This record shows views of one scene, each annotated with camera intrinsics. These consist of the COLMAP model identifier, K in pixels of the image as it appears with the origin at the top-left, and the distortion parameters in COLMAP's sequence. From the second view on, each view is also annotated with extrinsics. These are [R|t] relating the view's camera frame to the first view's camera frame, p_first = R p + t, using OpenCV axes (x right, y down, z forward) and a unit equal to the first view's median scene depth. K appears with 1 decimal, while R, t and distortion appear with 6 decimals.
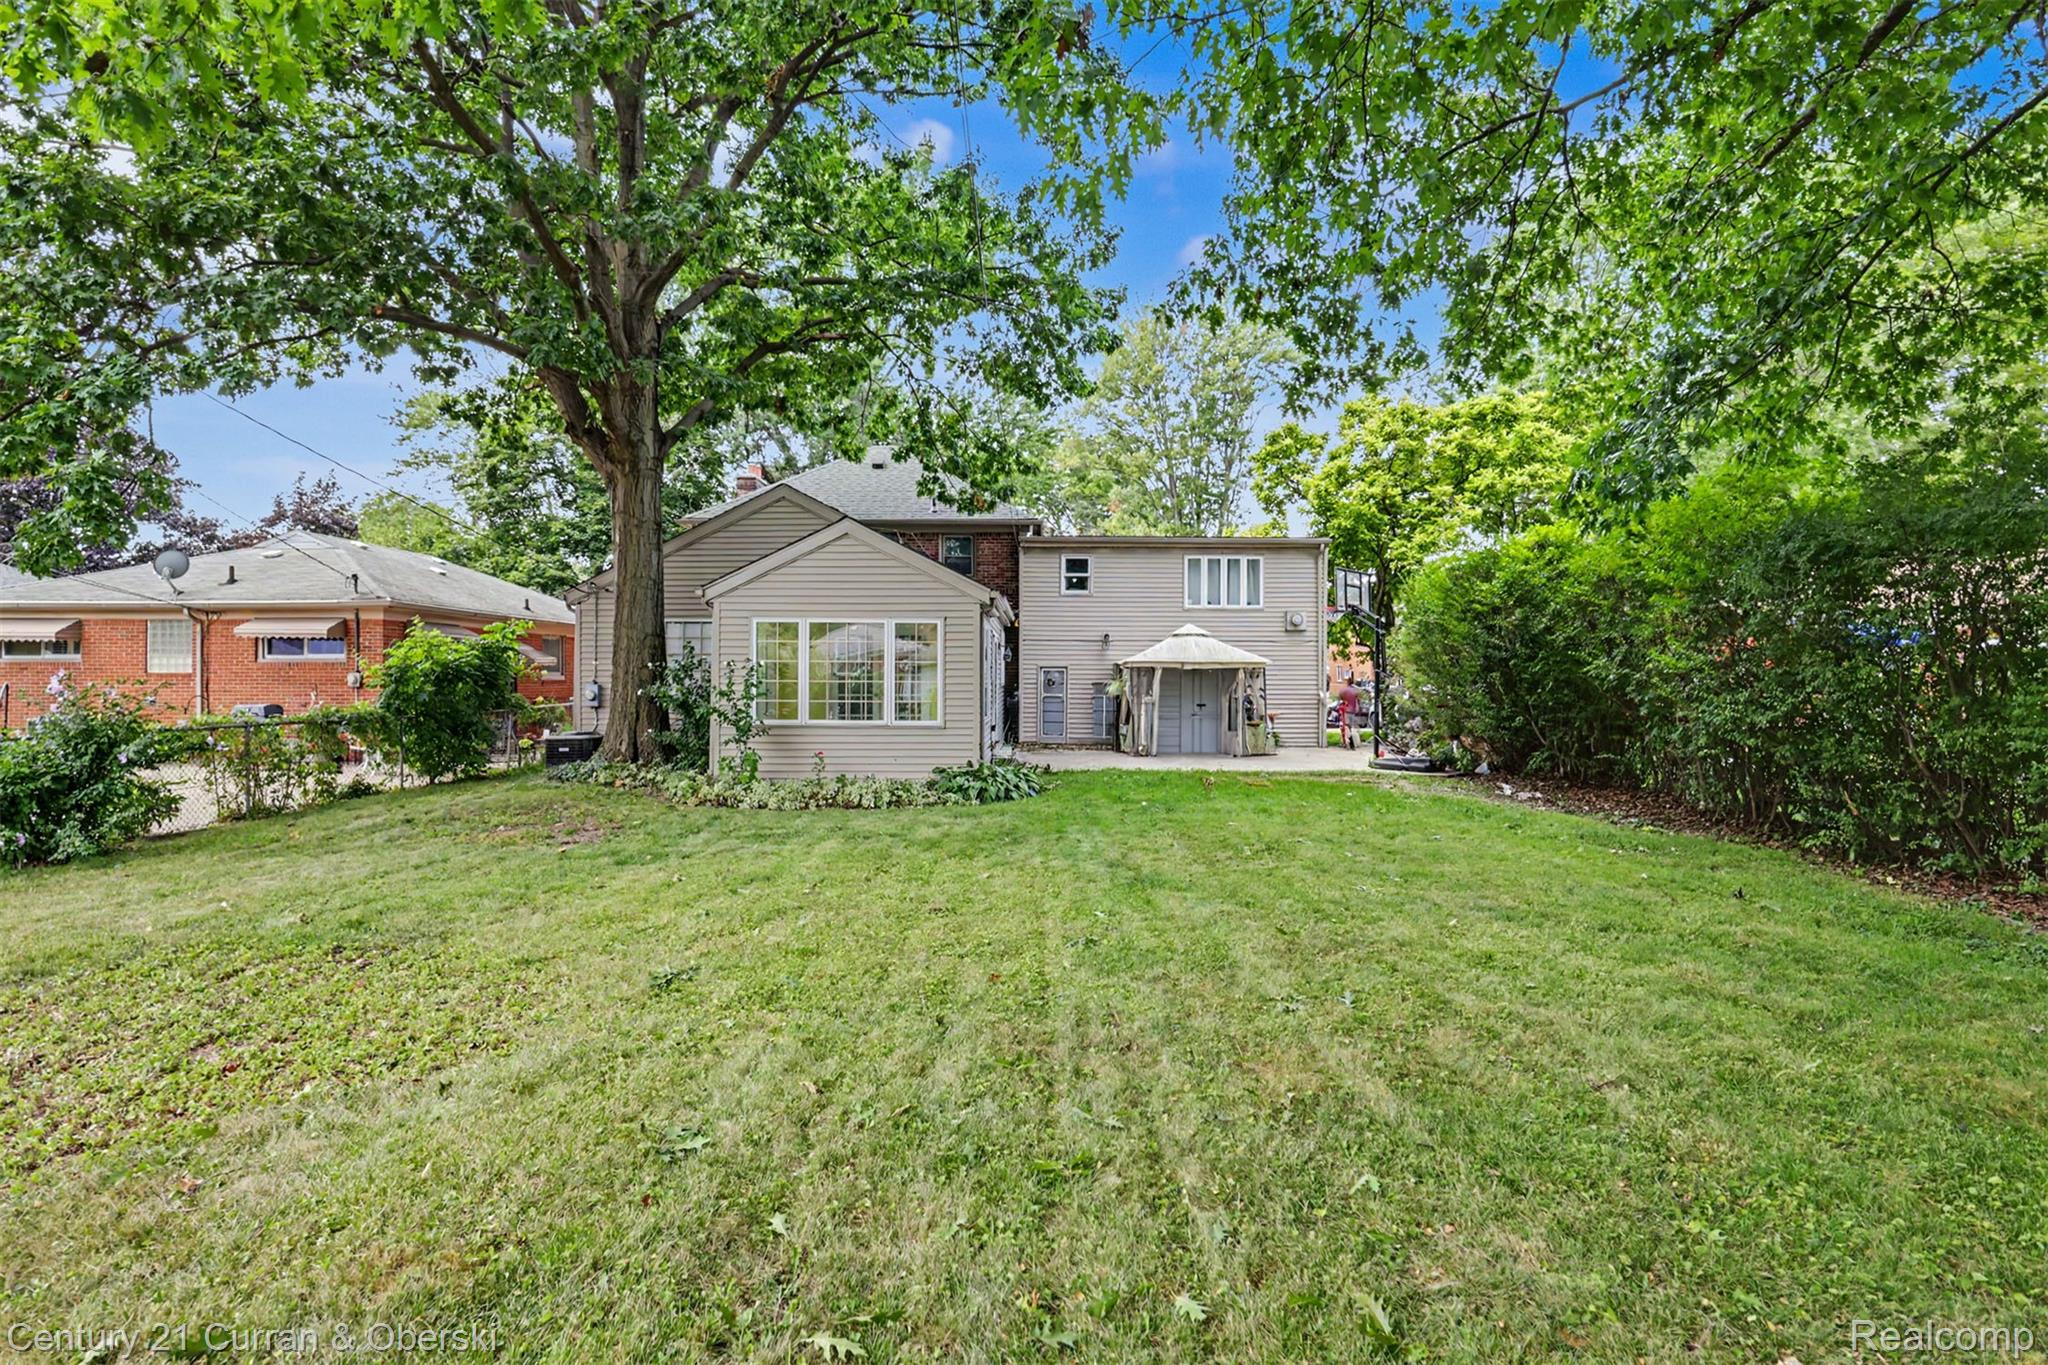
lens RADIAL K [[968.7, 0, 1024.8], [0, 968.7, 685.7], [0, 0, 1]] dist [-0.001033, 0.001327]
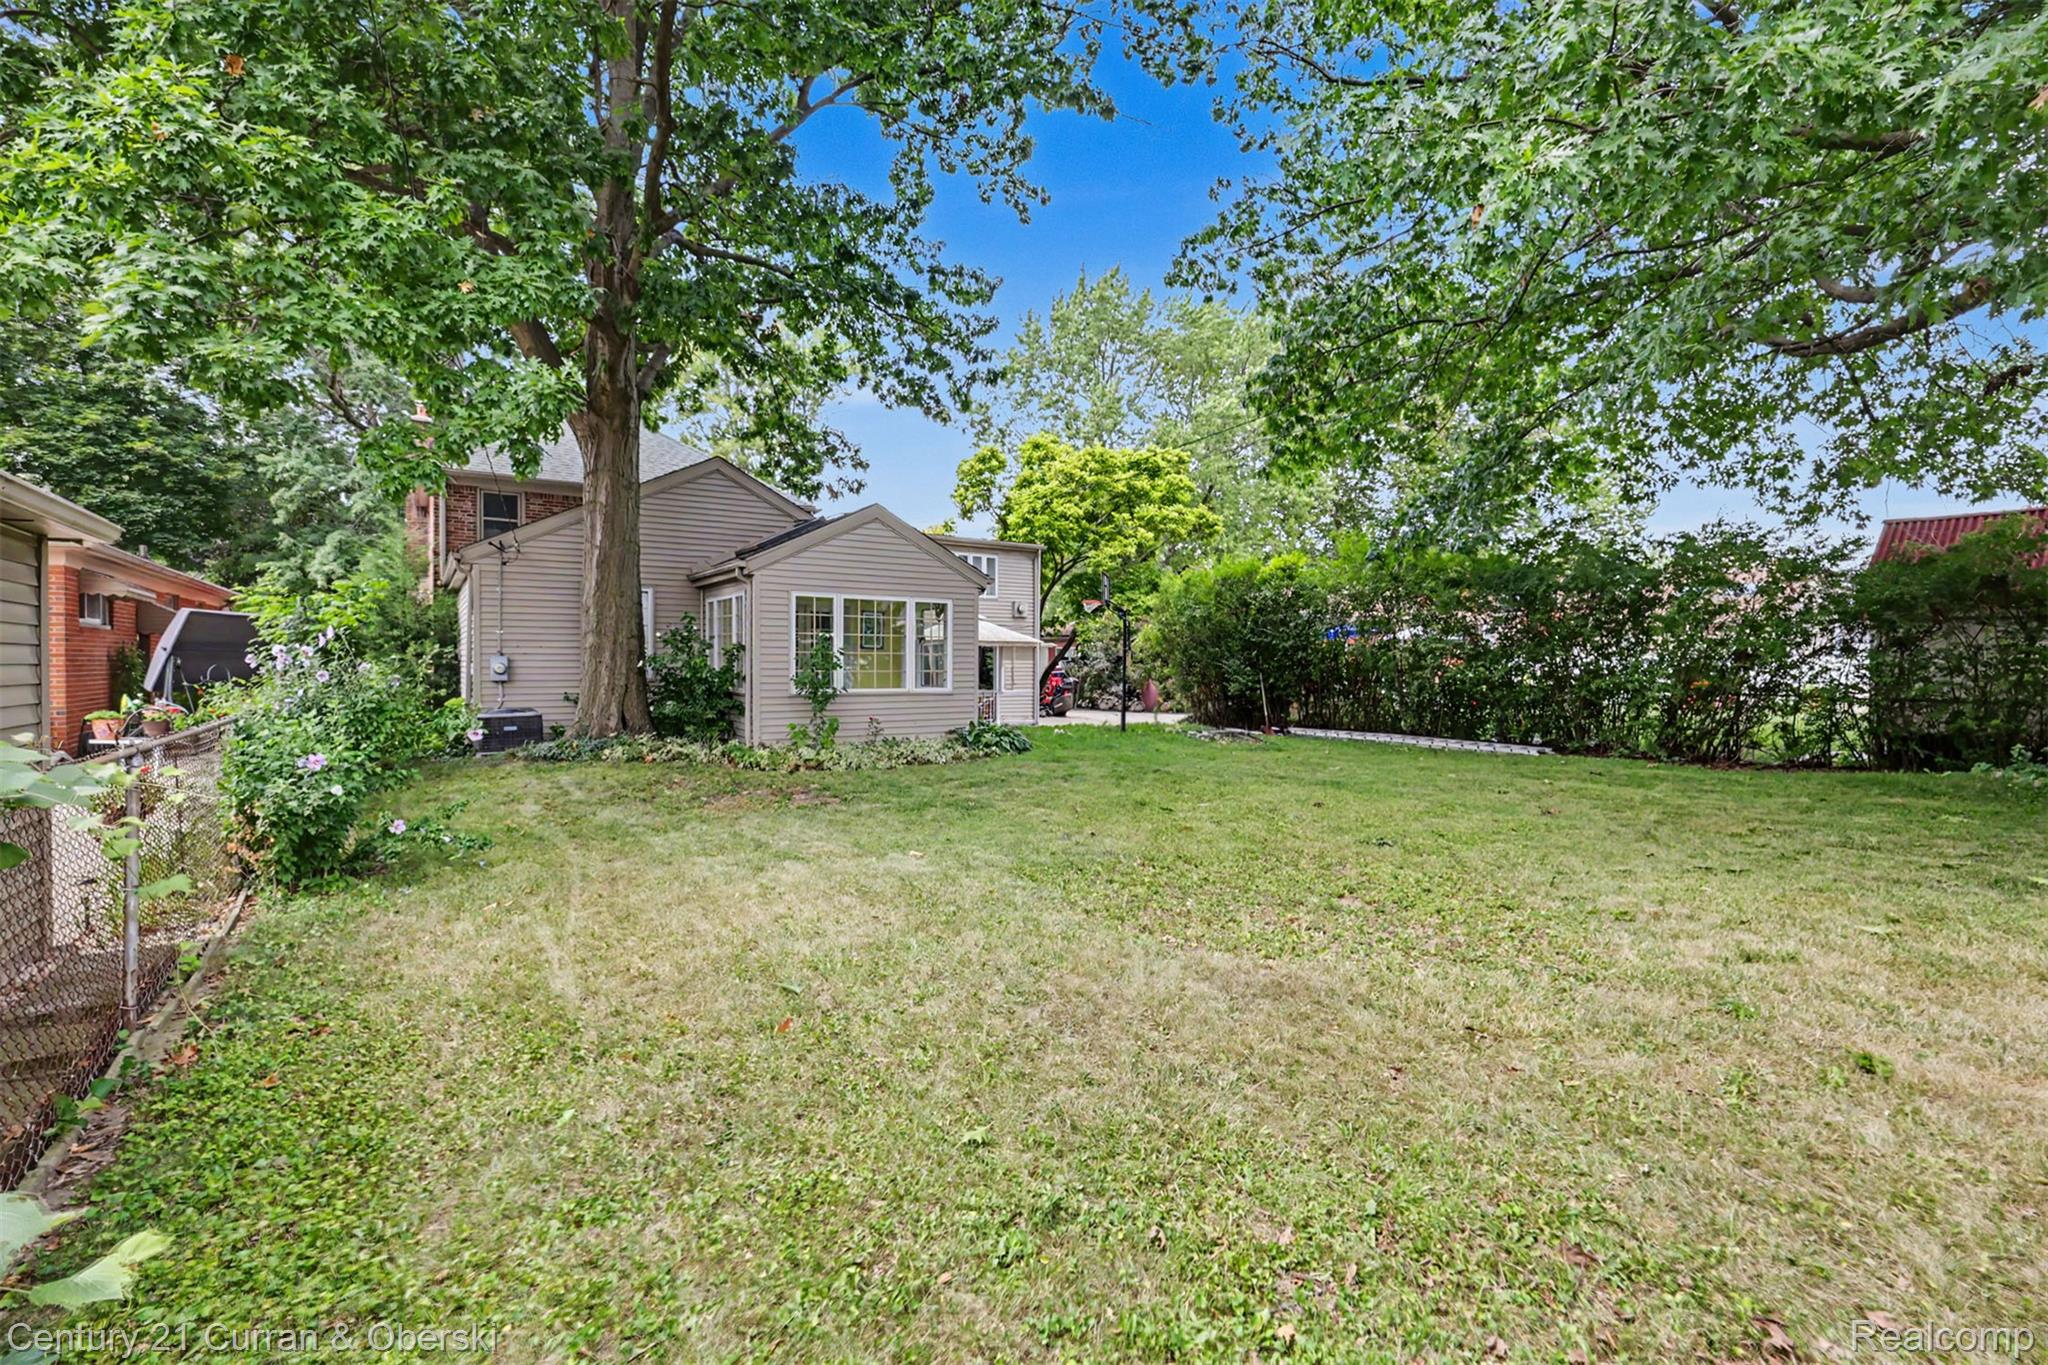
lens RADIAL K [[899.7, 0, 1025.7], [0, 899.7, 680.9], [0, 0, 1]] dist [-0.000604, 0.000575]
pose [[0.824450, -0.011260, 0.565823, -0.463586], [0.002169, 0.999858, 0.016738, 0.007548], [-0.565931, -0.012573, 0.824357, 0.045060]]
